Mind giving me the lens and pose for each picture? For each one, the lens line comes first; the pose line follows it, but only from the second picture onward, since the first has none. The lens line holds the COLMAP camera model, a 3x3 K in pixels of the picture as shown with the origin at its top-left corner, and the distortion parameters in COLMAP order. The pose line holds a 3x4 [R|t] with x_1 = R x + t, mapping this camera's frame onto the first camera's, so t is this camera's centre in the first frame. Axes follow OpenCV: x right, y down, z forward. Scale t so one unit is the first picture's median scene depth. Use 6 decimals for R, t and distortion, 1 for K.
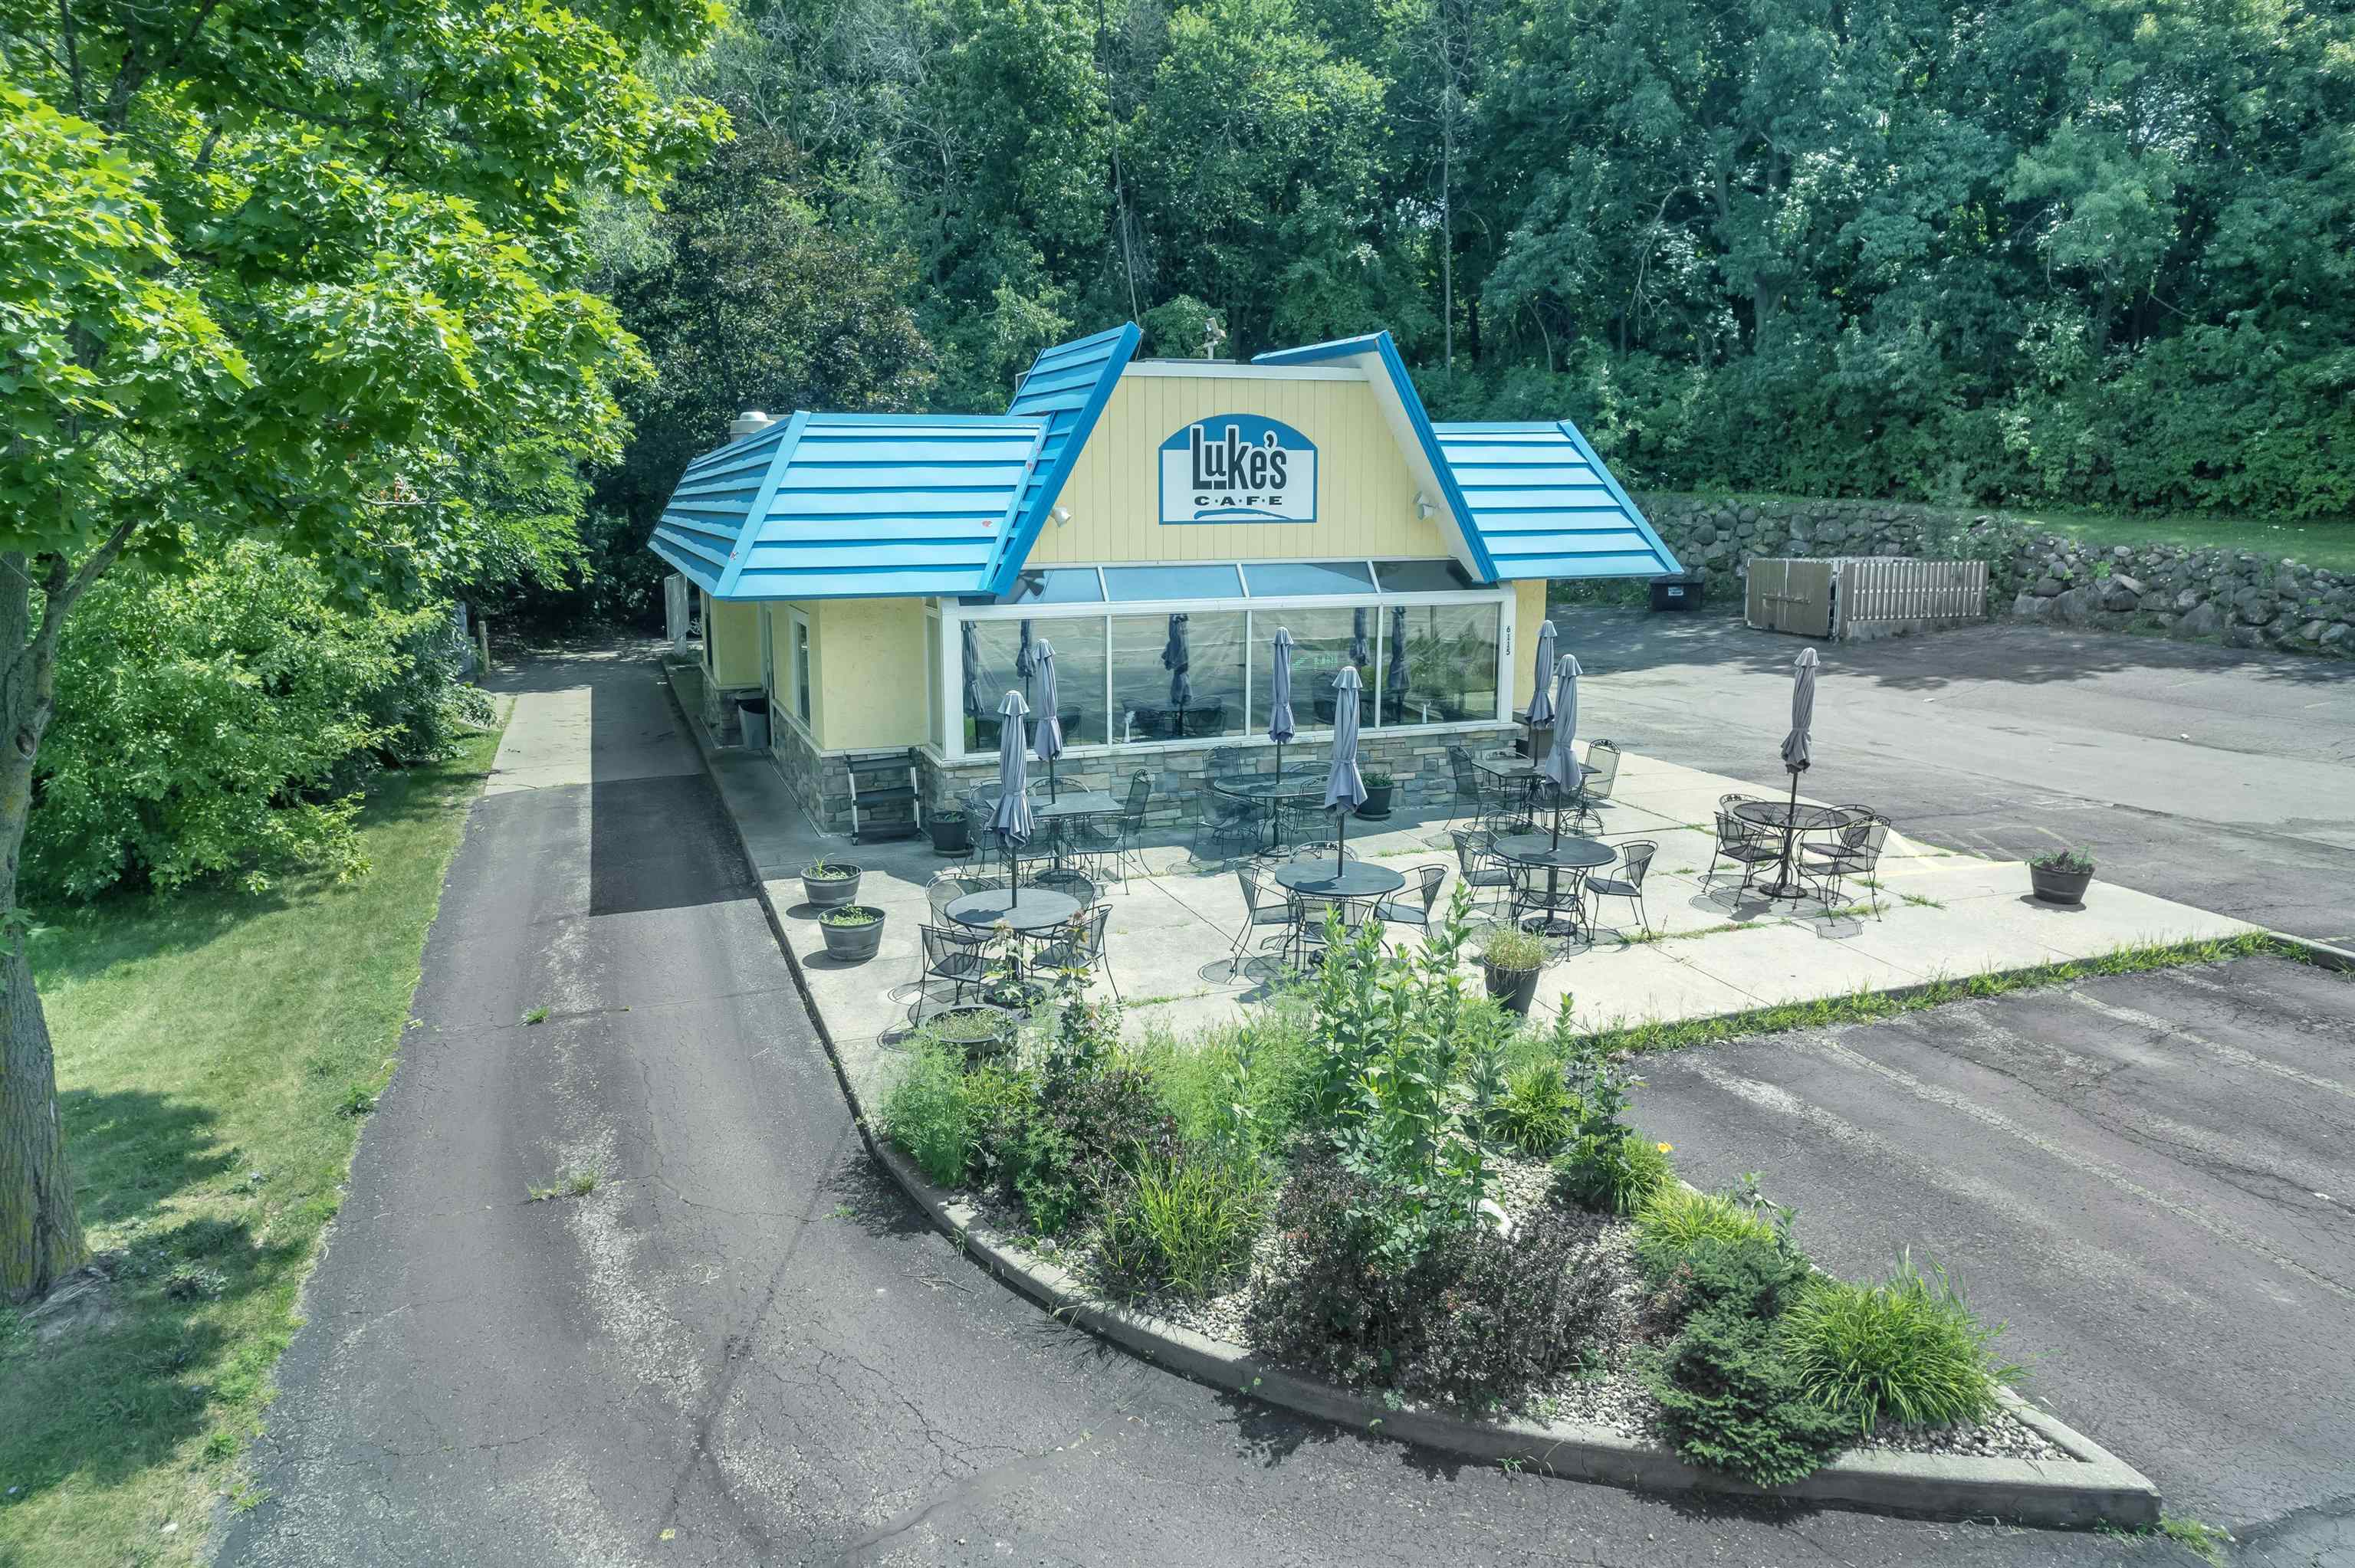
lens RADIAL K [[1517.7, 0, 1135.1], [0, 1517.7, 821.5], [0, 0, 1]] dist [-0.065908, 0.053067]
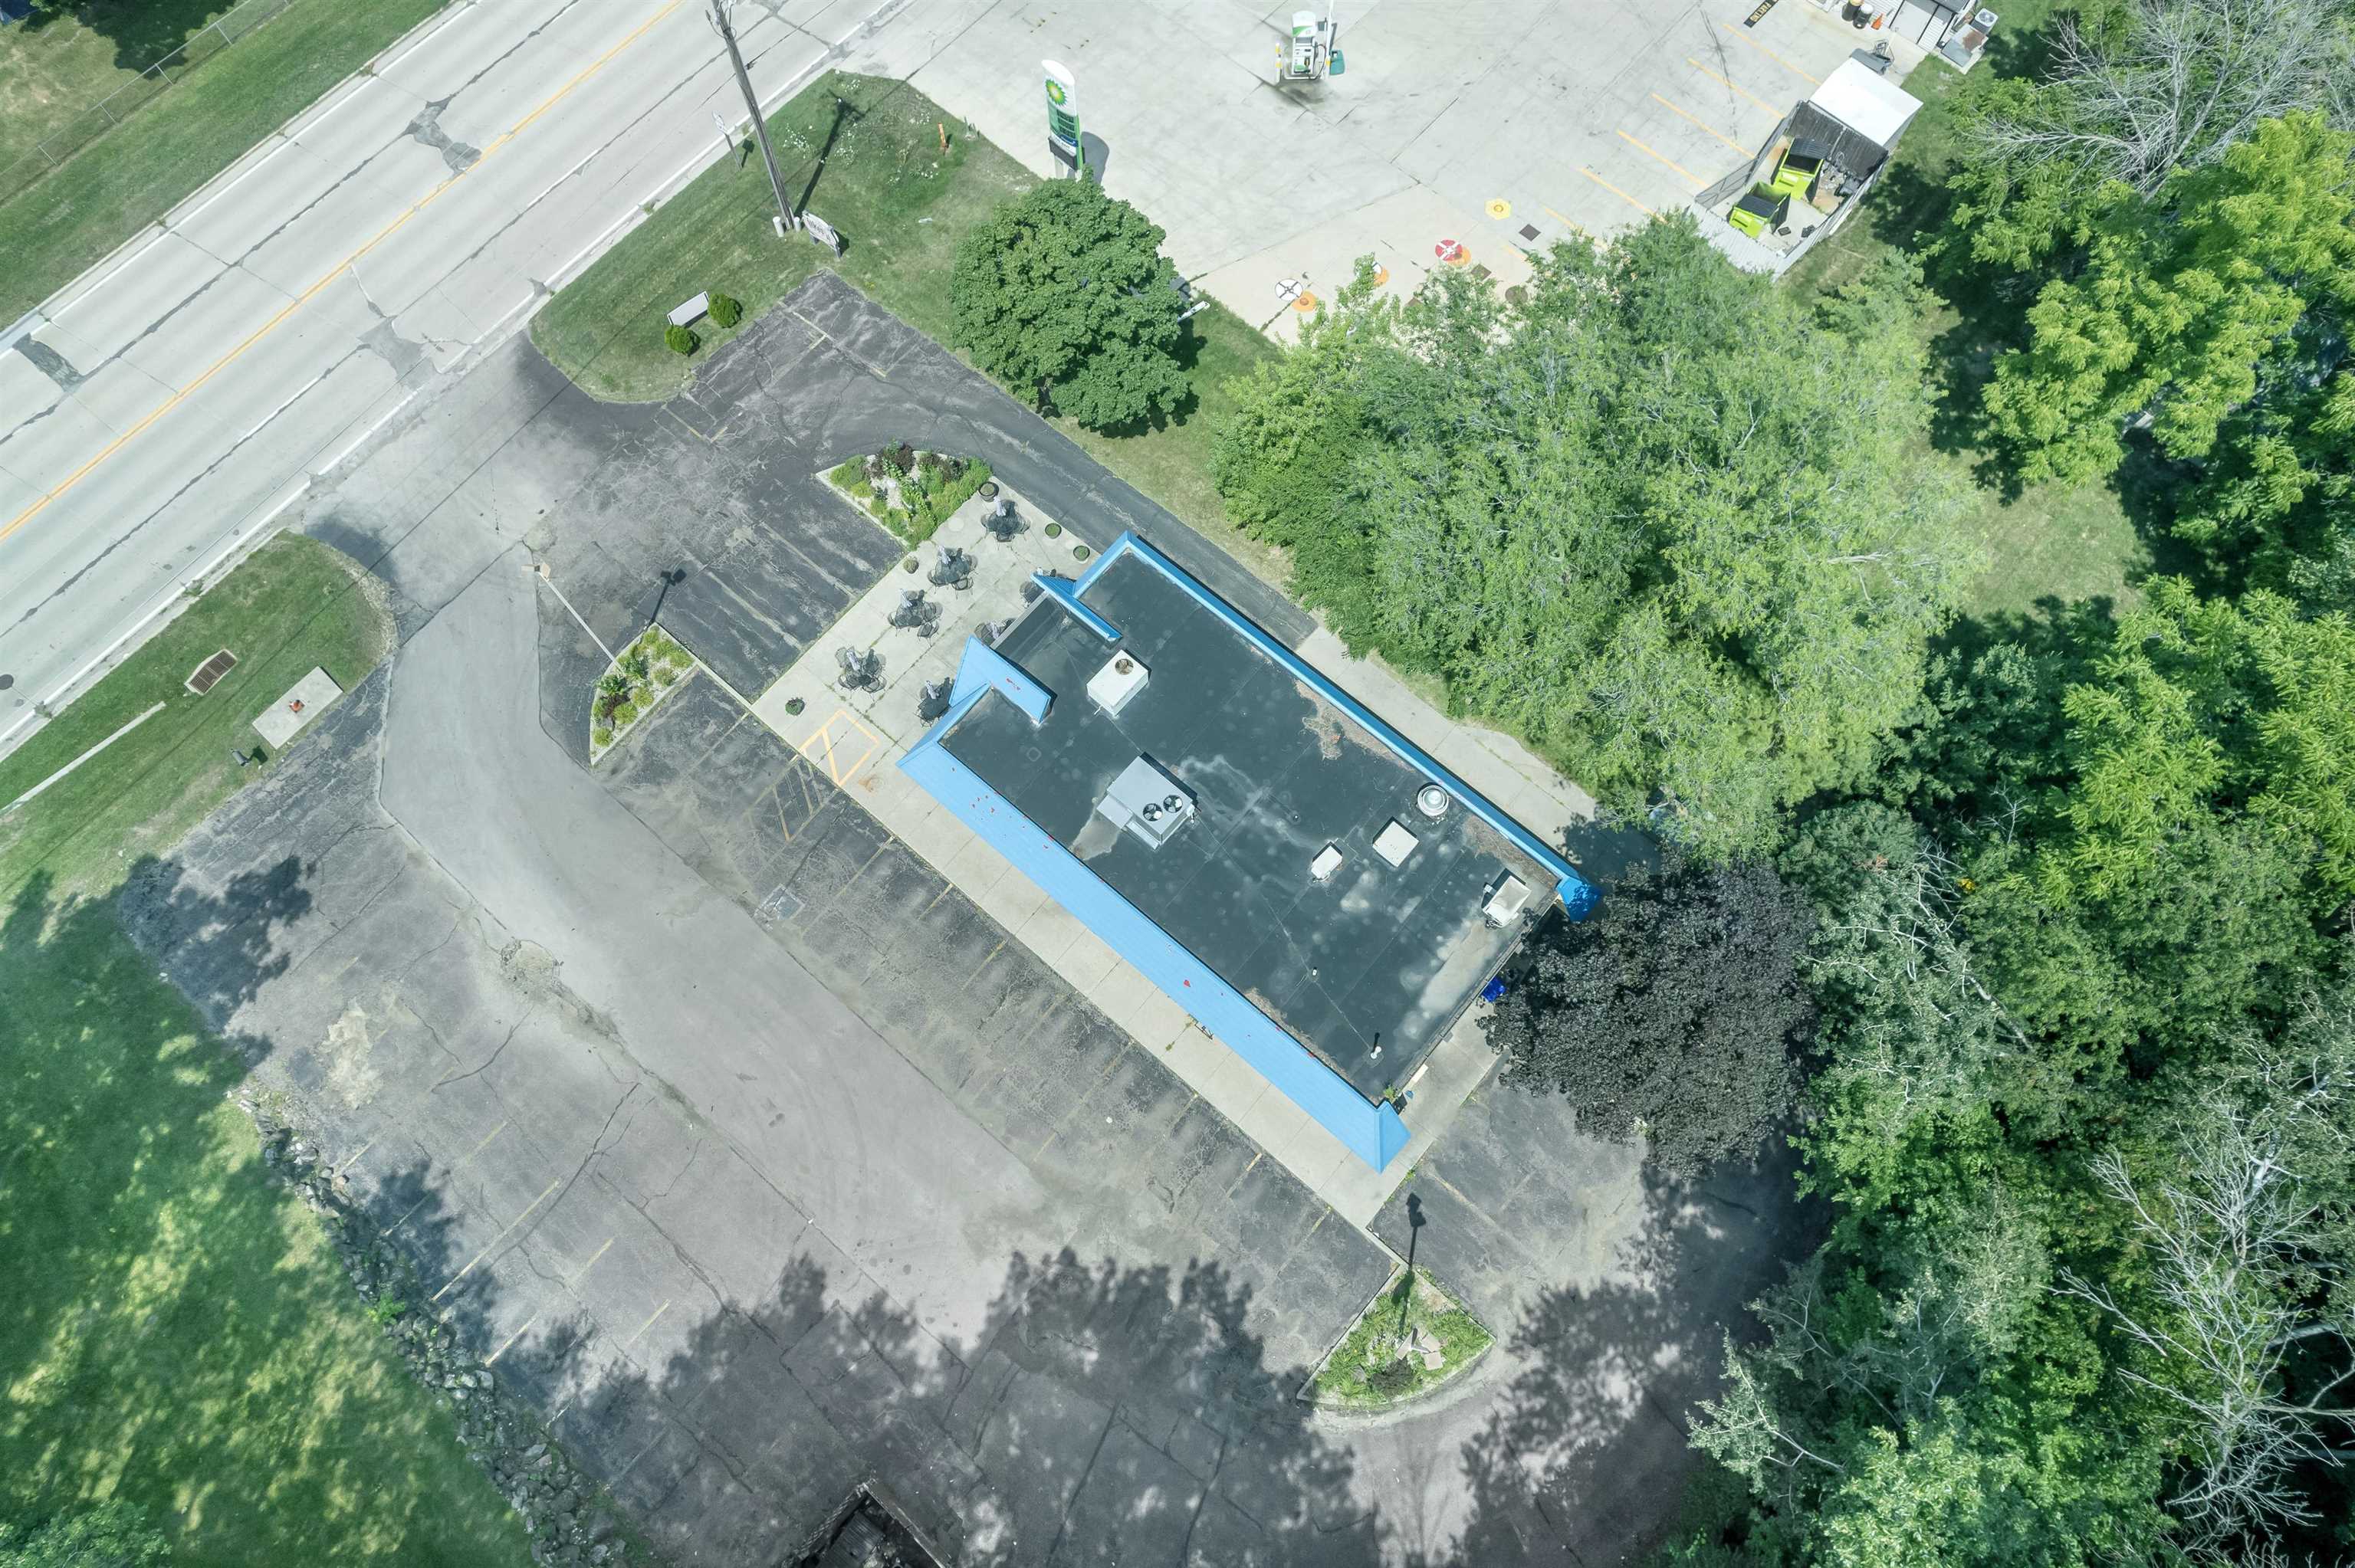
lens RADIAL K [[1517.7, 0, 1186.7], [0, 1517.7, 772.3], [0, 0, 1]] dist [-0.065908, 0.053067]
pose [[-0.862885, 0.478012, -0.164115, 0.412224], [-0.093218, 0.168624, 0.981263, -3.196515], [0.496729, 0.862016, -0.100944, 1.720409]]
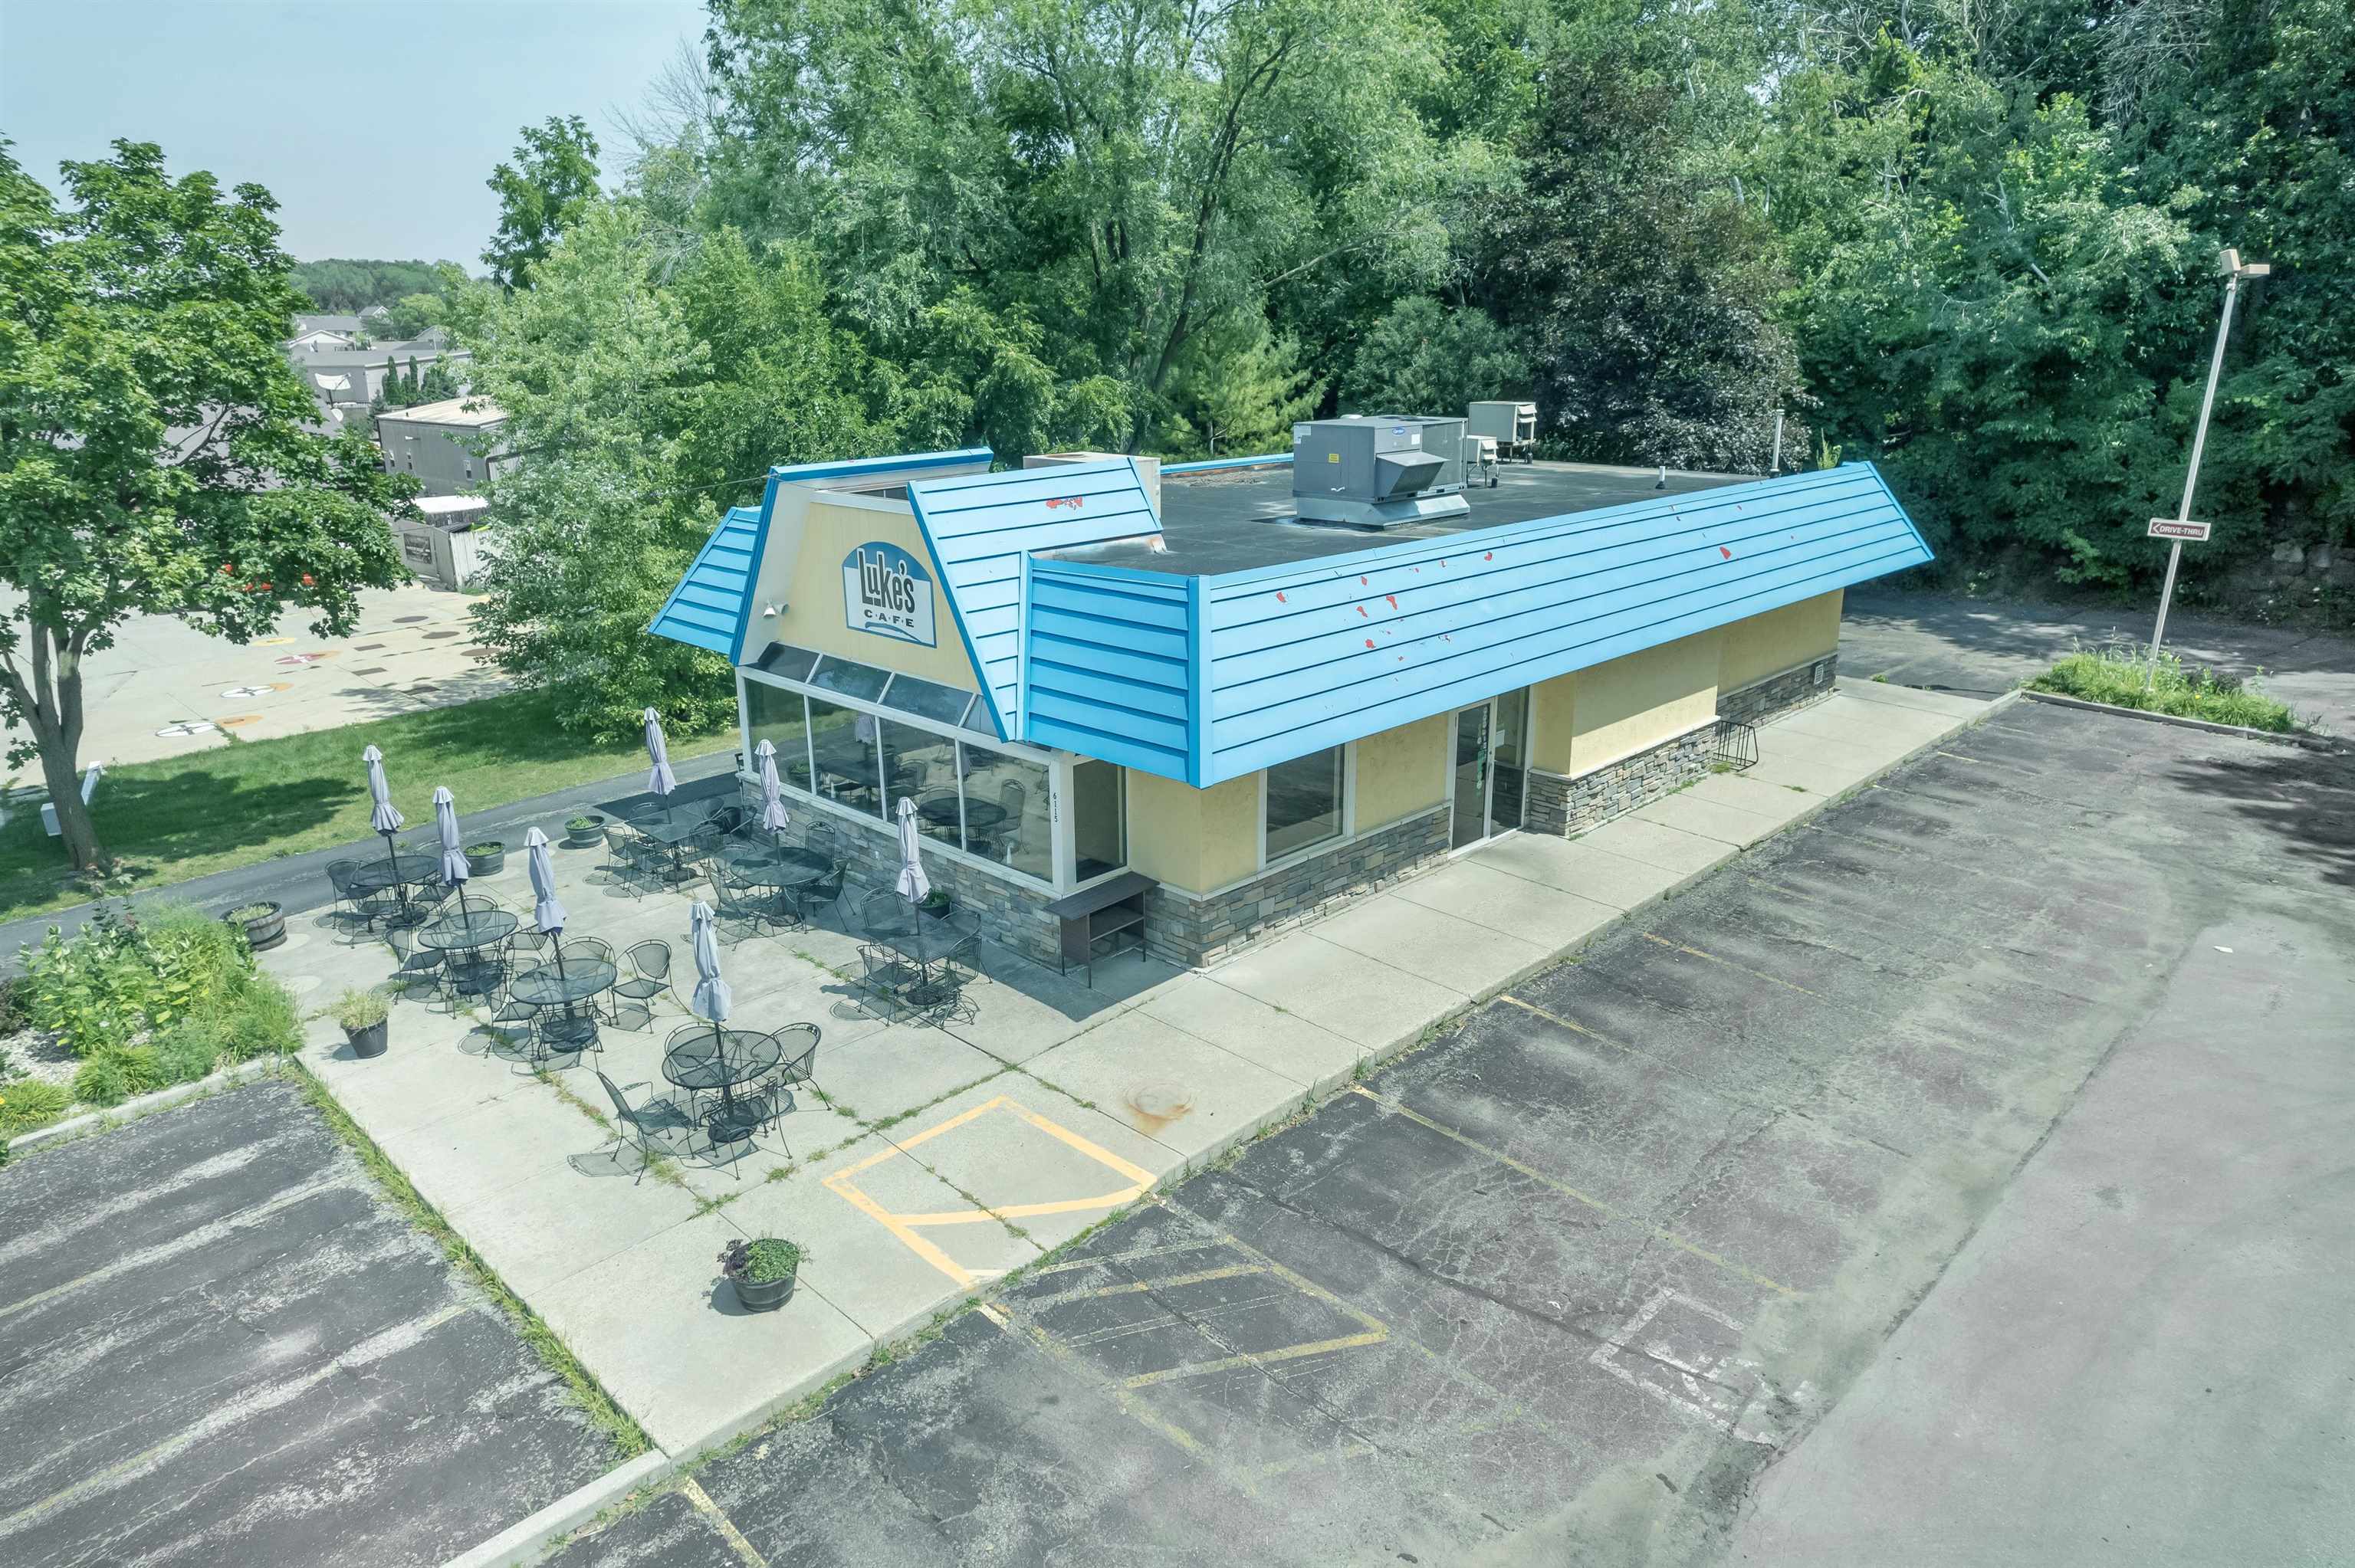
lens RADIAL K [[1517.7, 0, 1185.8], [0, 1517.7, 749.3], [0, 0, 1]] dist [-0.065908, 0.053067]
pose [[0.445312, 0.249720, -0.859847, 1.171346], [-0.183413, 0.965397, 0.185386, -0.371931], [0.876389, 0.075152, 0.475705, 0.678284]]
